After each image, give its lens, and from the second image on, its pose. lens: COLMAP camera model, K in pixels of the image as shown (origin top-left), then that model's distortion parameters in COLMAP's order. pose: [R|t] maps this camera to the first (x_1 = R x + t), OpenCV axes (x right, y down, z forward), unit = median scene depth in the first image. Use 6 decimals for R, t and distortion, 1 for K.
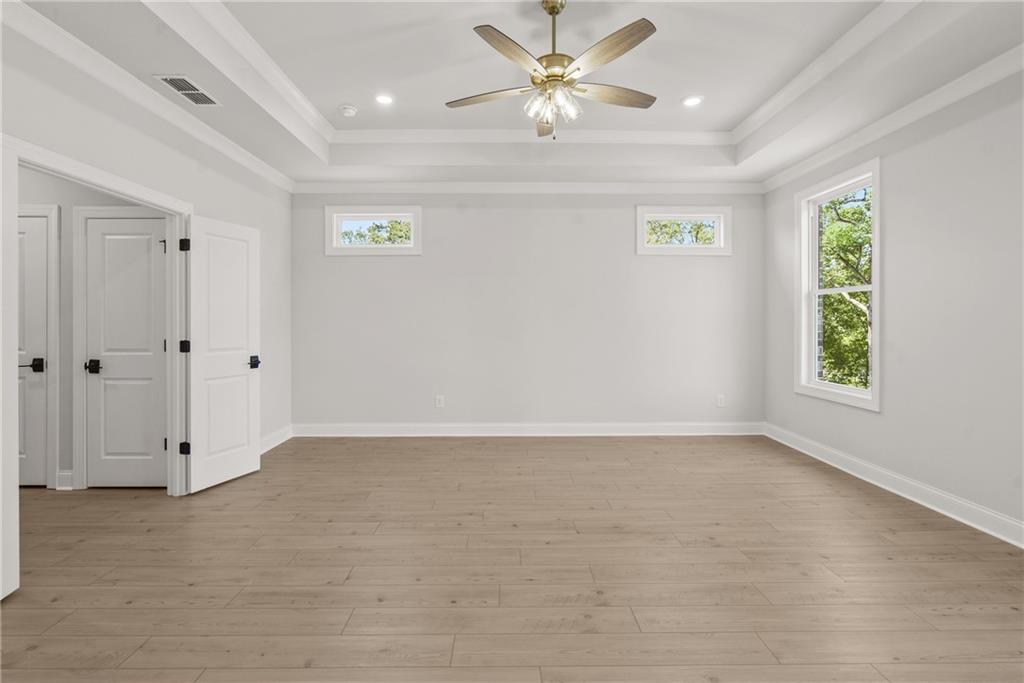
lens RADIAL K [[468.8, 0, 508.1], [0, 468.8, 326.9], [0, 0, 1]] dist [-0.003480, 0.000527]
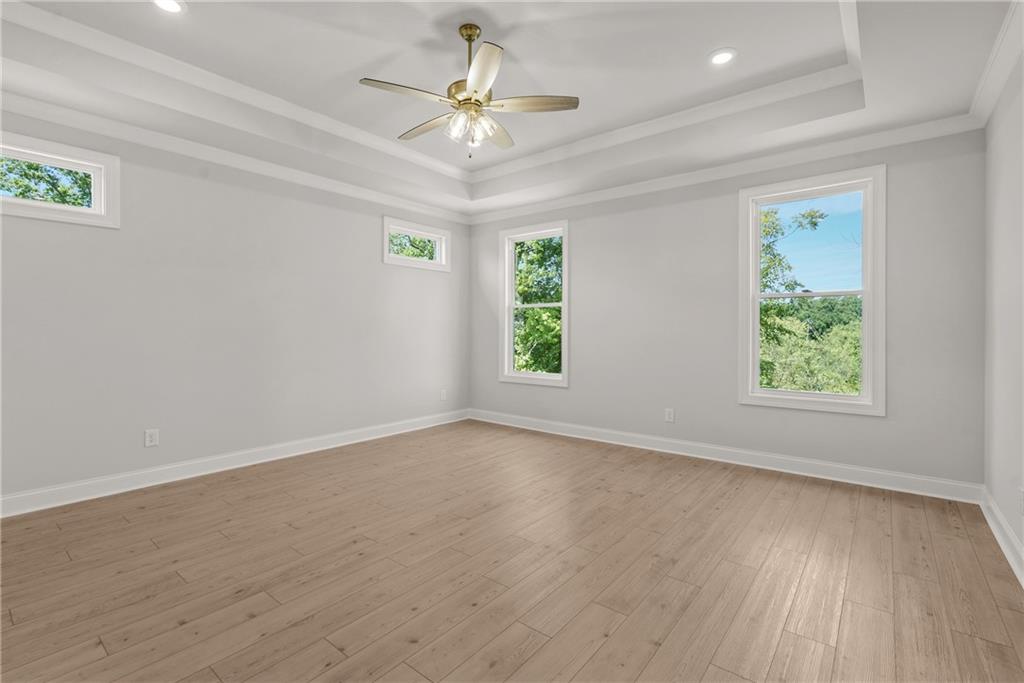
lens RADIAL K [[467.5, 0, 507.0], [0, 467.5, 336.5], [0, 0, 1]] dist [-0.003053, -0.000367]
pose [[0.634428, -0.010593, 0.772910, -0.435391], [0.005141, 0.999942, 0.009485, 0.000788], [-0.772965, -0.002044, 0.634445, 0.160051]]
